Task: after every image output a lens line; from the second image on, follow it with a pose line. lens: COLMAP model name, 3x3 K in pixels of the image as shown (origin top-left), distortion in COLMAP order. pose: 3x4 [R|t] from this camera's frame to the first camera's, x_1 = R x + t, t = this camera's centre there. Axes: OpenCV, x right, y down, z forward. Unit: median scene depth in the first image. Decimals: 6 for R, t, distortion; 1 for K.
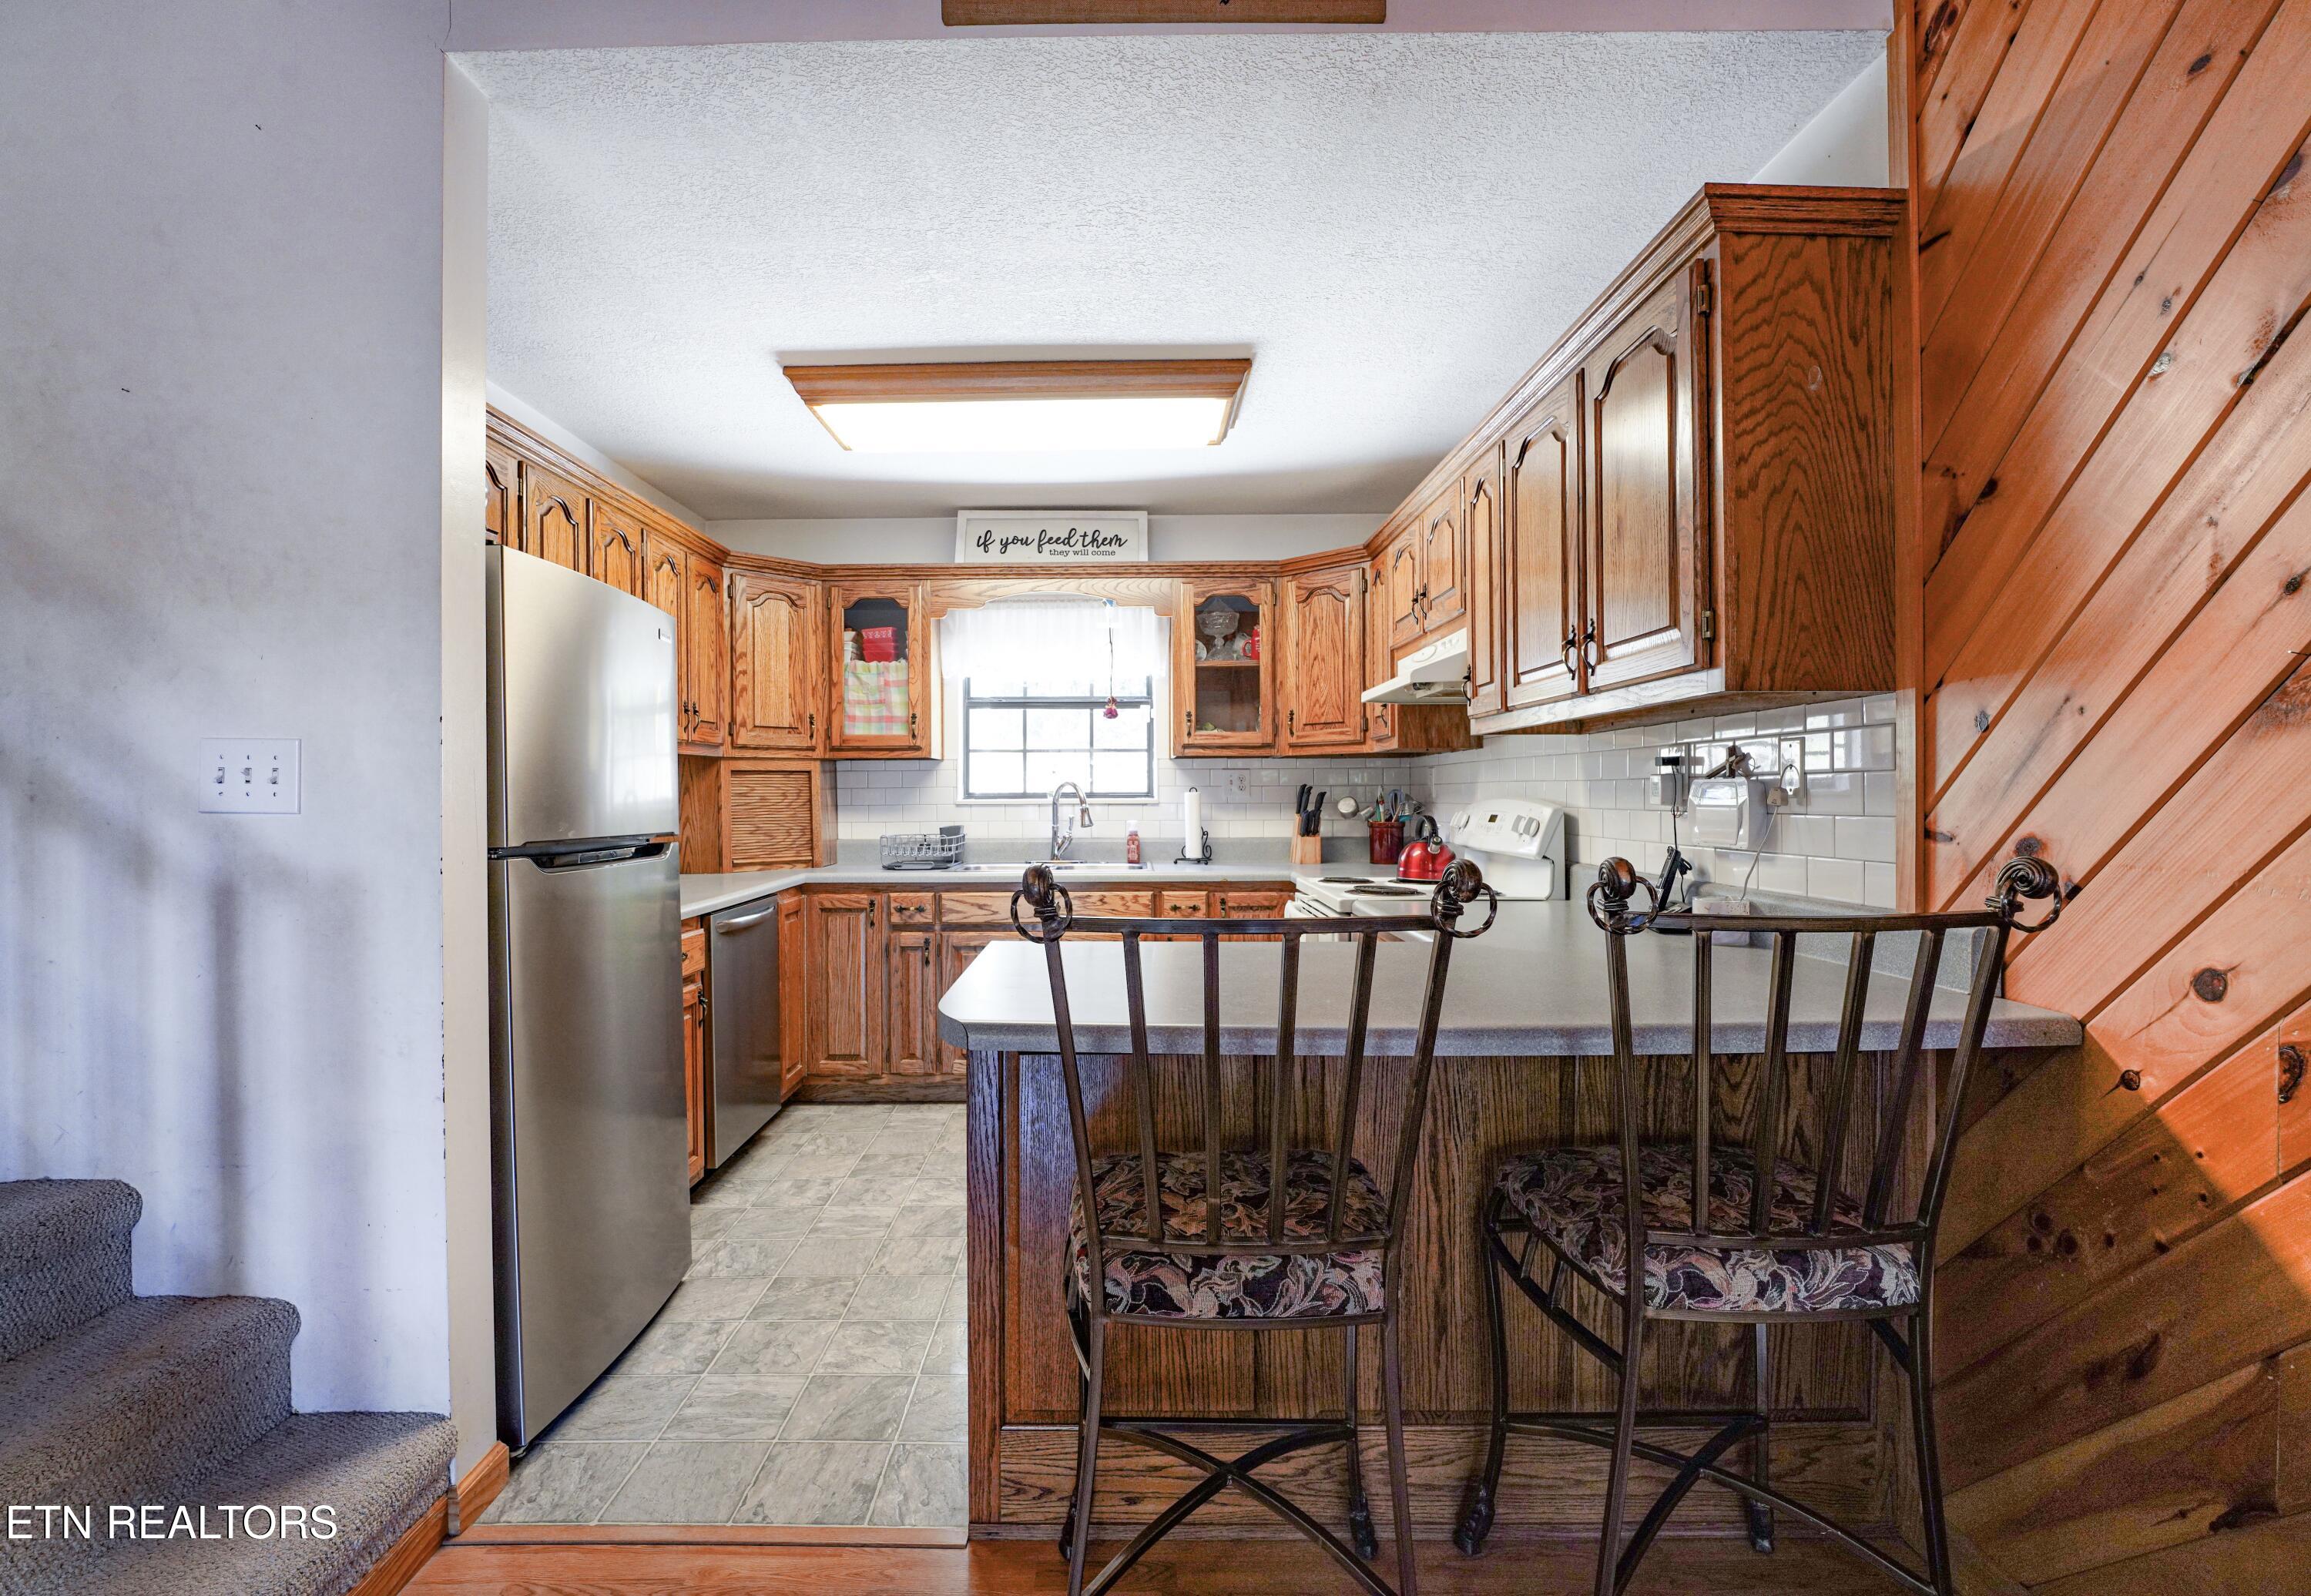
lens RADIAL K [[1052.1, 0, 1151.4], [0, 1052.1, 794.5], [0, 0, 1]] dist [-0.008423, -0.000100]
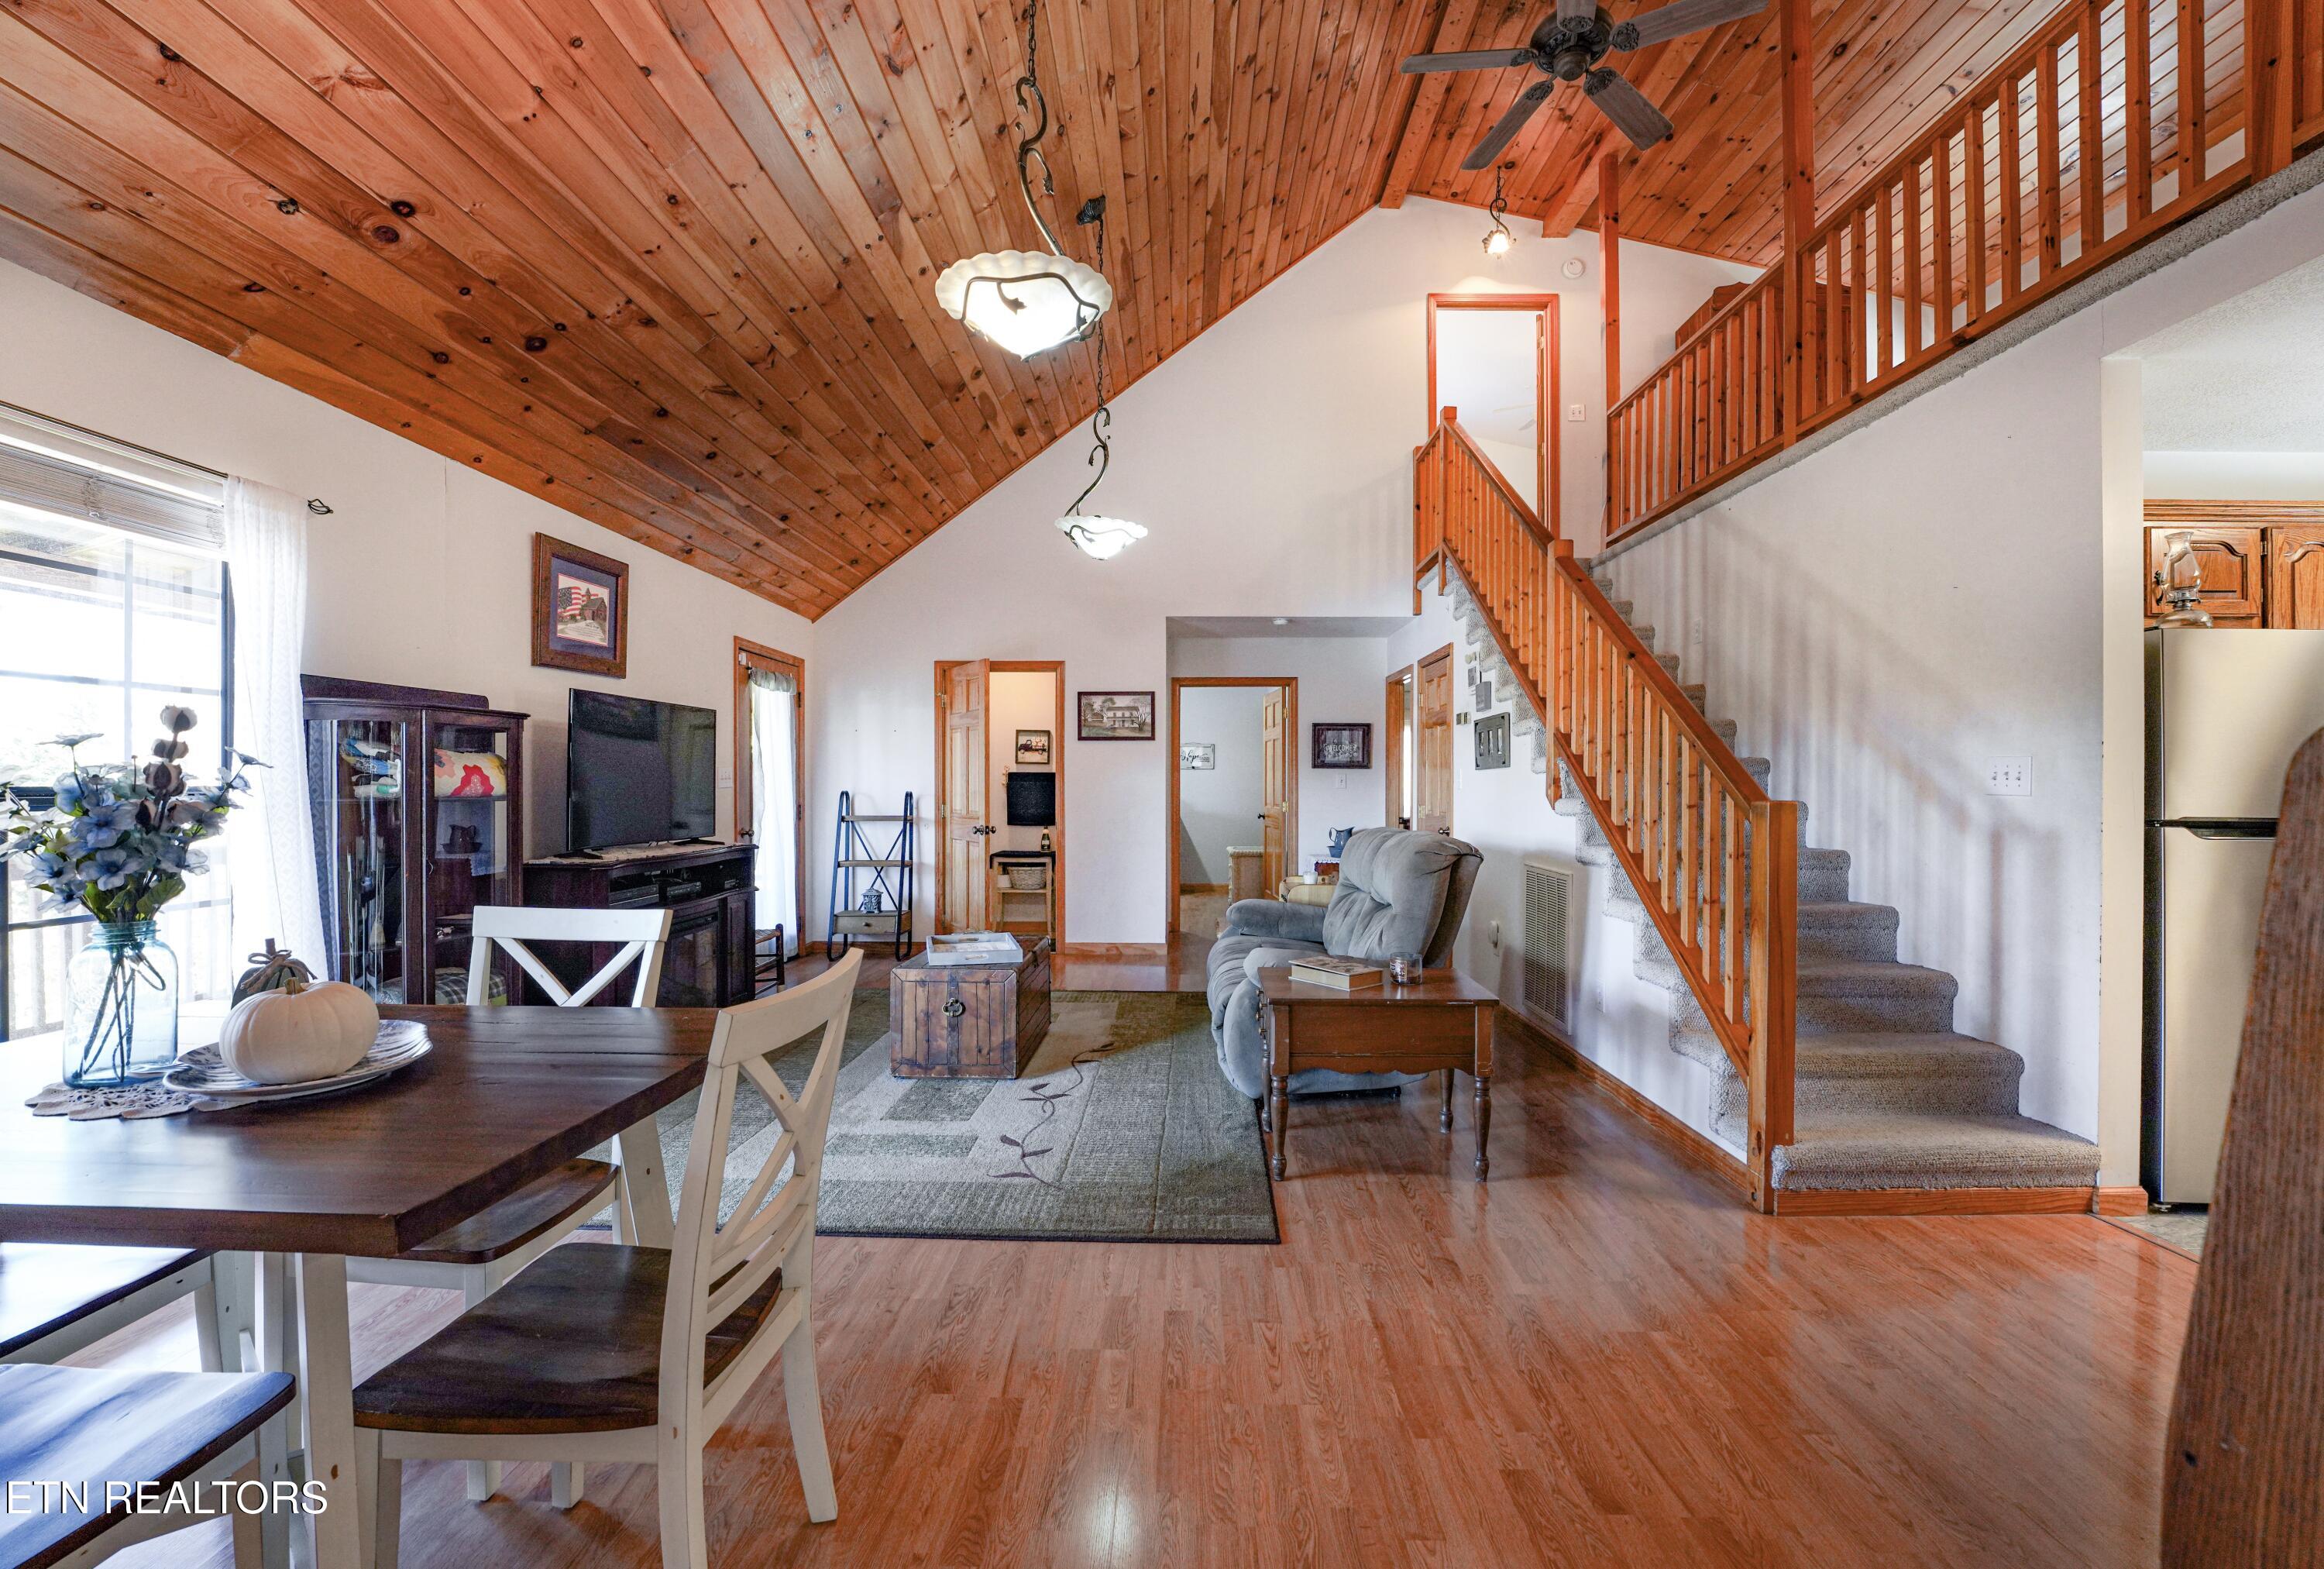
lens RADIAL K [[956.2, 0, 1160.8], [0, 956.2, 787.2], [0, 0, 1]] dist [-0.013234, 0.000043]
pose [[-0.020870, 0.006056, -0.999764, 0.897105], [-0.005688, 0.999965, 0.006176, 0.001983], [0.999766, 0.005815, -0.020835, -0.511197]]
